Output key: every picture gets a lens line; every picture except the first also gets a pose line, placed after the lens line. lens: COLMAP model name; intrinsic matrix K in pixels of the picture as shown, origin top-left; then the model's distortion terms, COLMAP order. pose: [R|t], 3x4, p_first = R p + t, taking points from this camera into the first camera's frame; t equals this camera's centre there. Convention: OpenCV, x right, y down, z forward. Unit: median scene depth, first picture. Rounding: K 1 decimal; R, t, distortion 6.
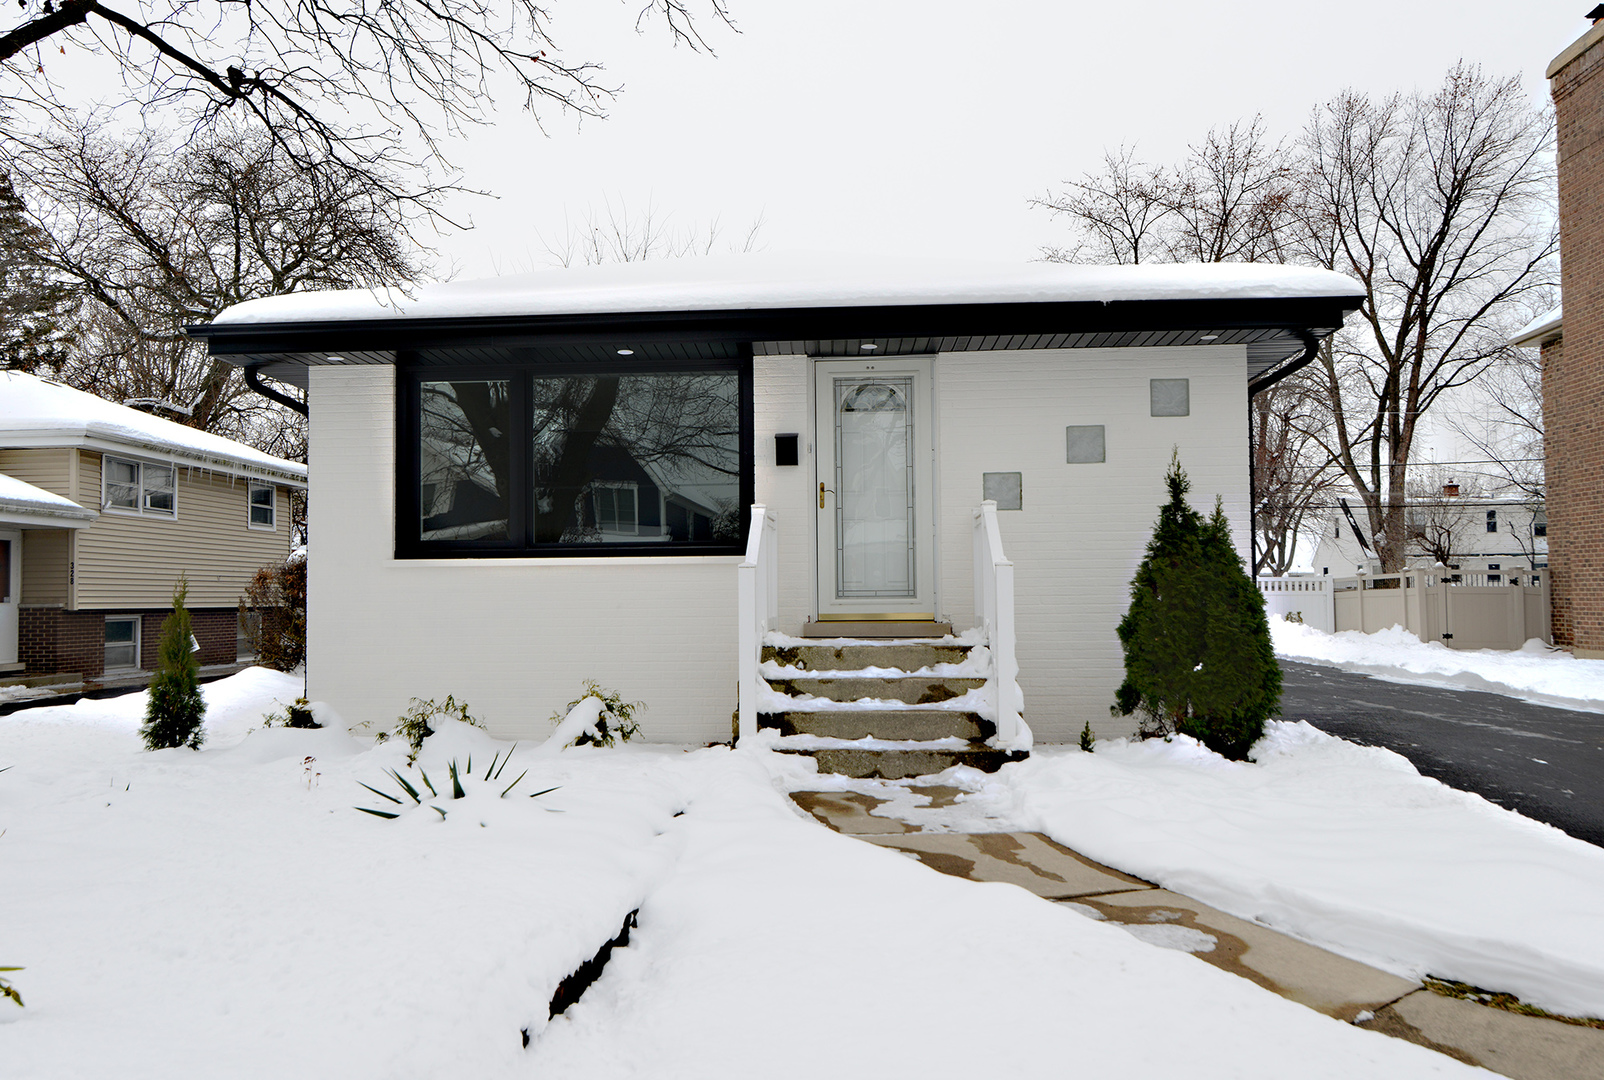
lens RADIAL K [[1278.3, 0, 801.1], [0, 1278.3, 531.1], [0, 0, 1]] dist [-0.000196, -0.006636]
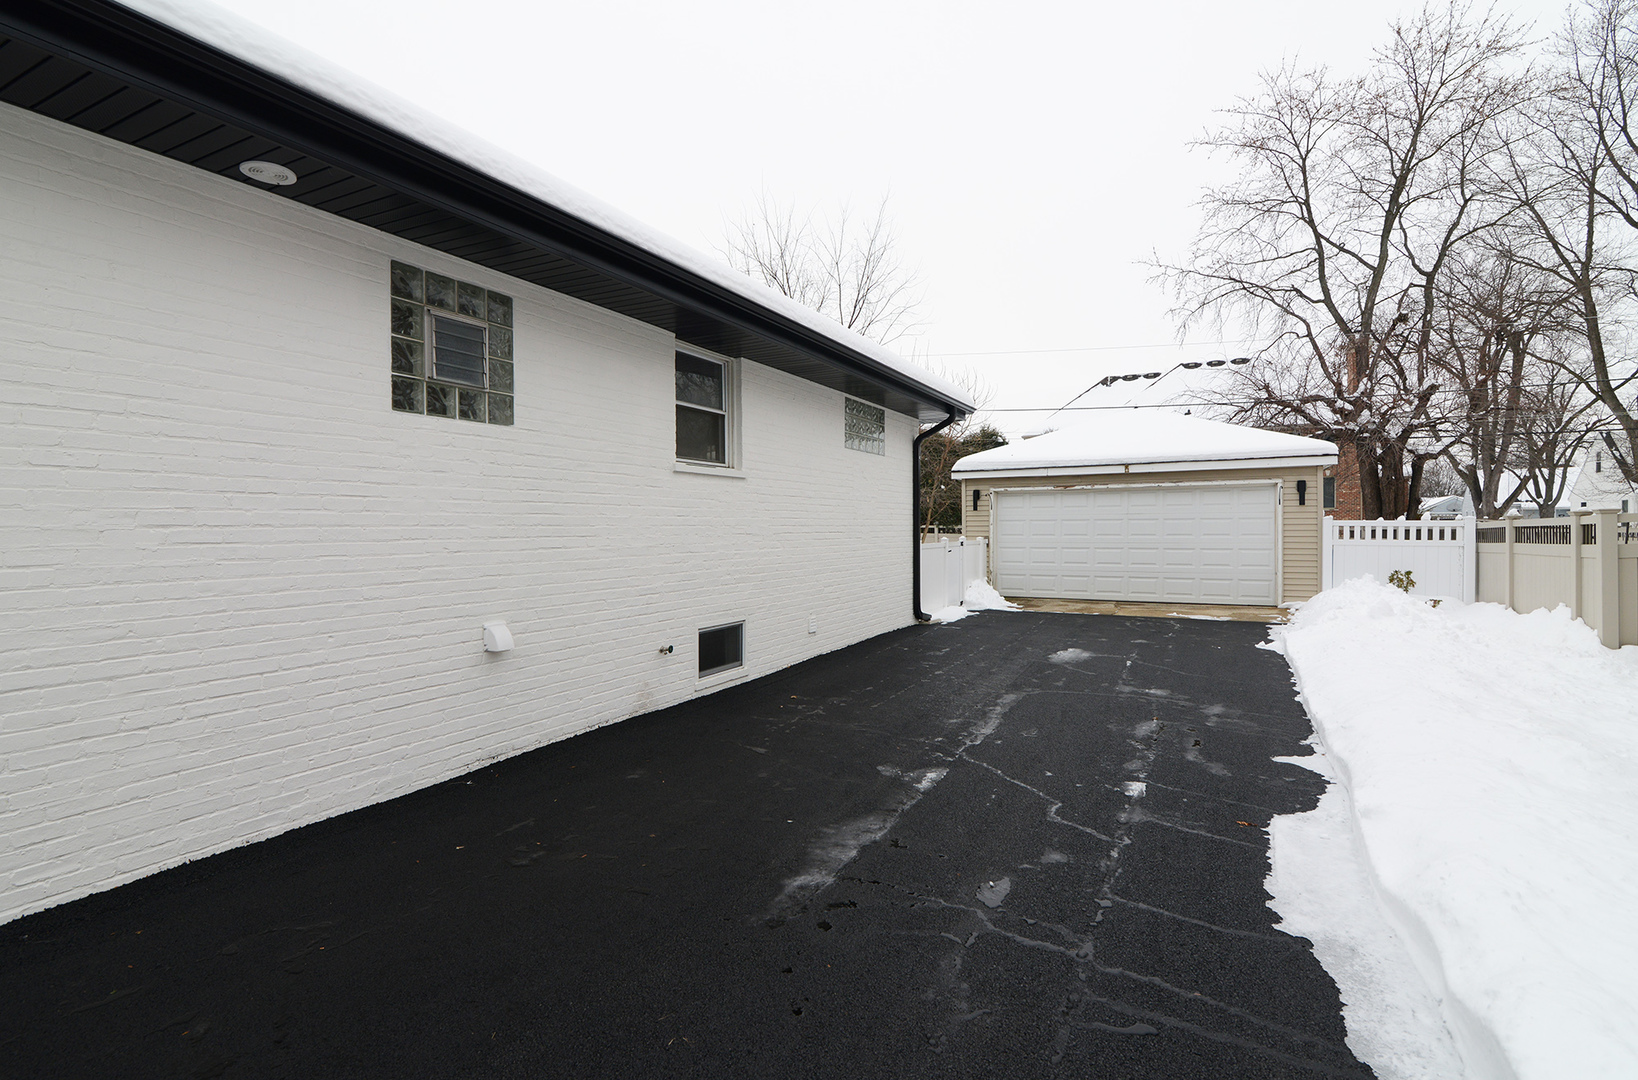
lens RADIAL K [[769.3, 0, 827.3], [0, 769.3, 535.5], [0, 0, 1]] dist [-0.017462, -0.000157]
pose [[0.908644, 0.006985, -0.417513, 0.751523], [0.020935, 0.997841, 0.062255, 0.032359], [0.417046, -0.065308, 0.906536, 1.356071]]
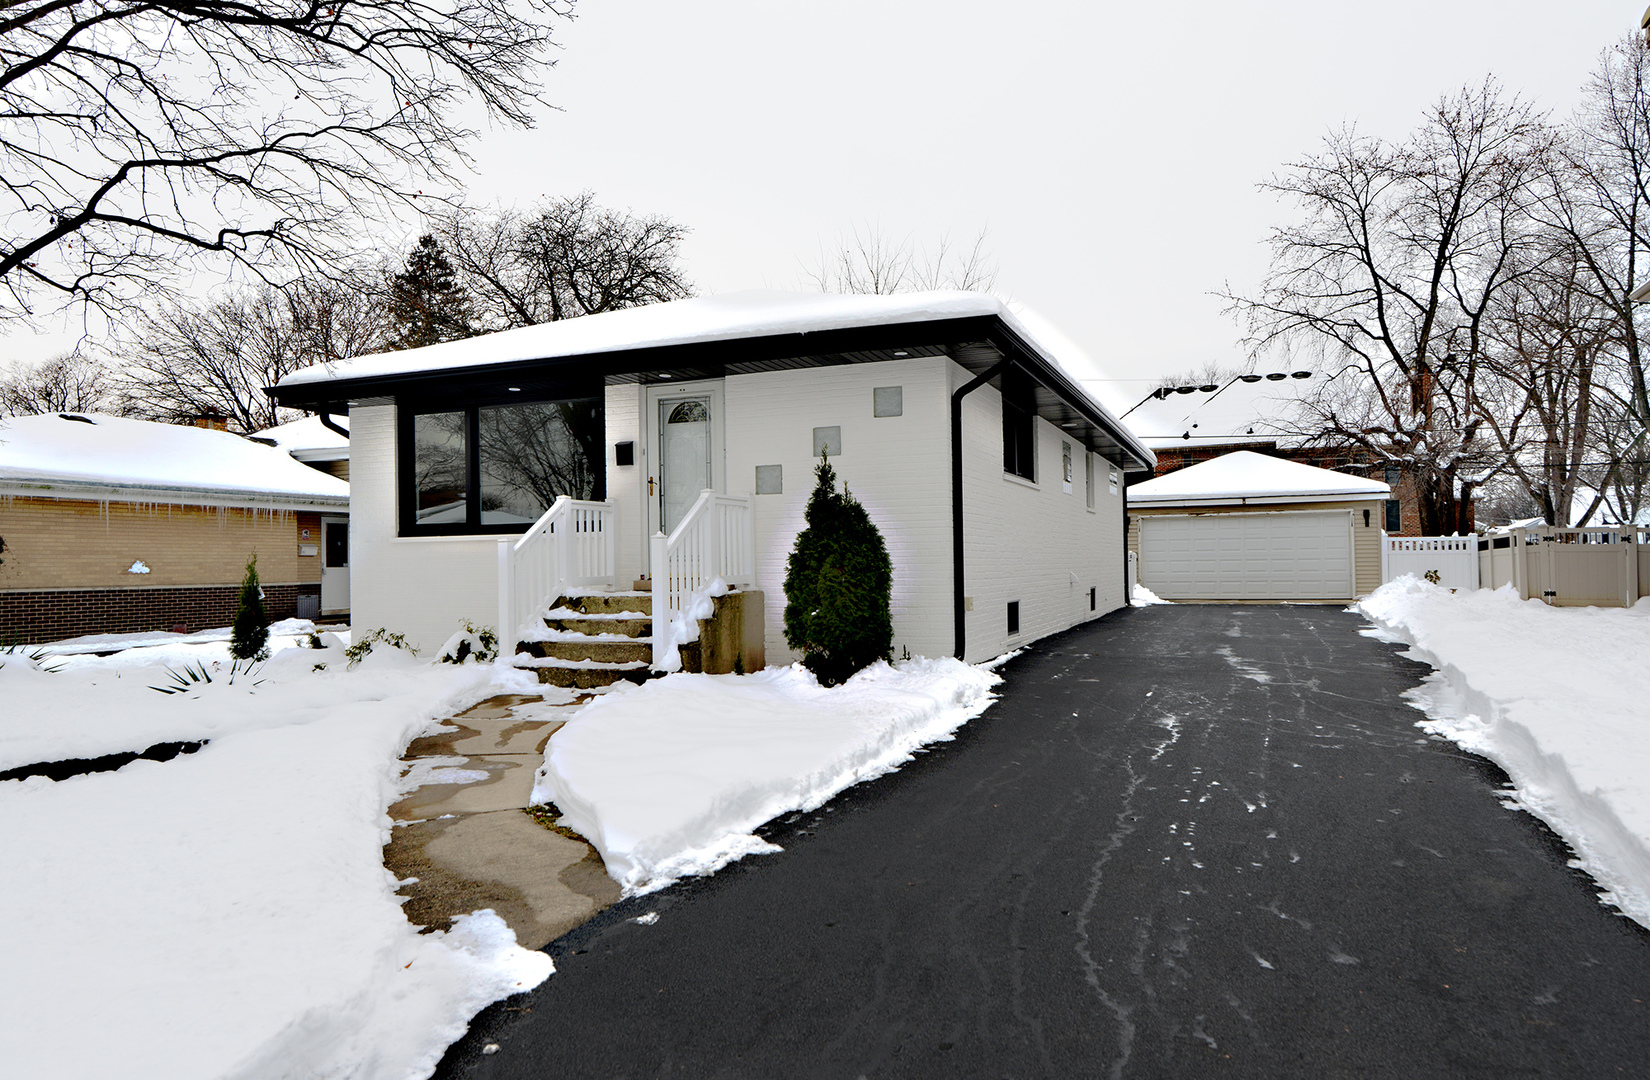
lens RADIAL K [[1135.2, 0, 816.5], [0, 1135.2, 541.2], [0, 0, 1]] dist [-0.009671, 0.002577]
pose [[0.946538, -0.011296, -0.322394, 0.571200], [0.022934, 0.999214, 0.032324, -0.004678], [0.321775, -0.037990, 0.946054, -0.087405]]
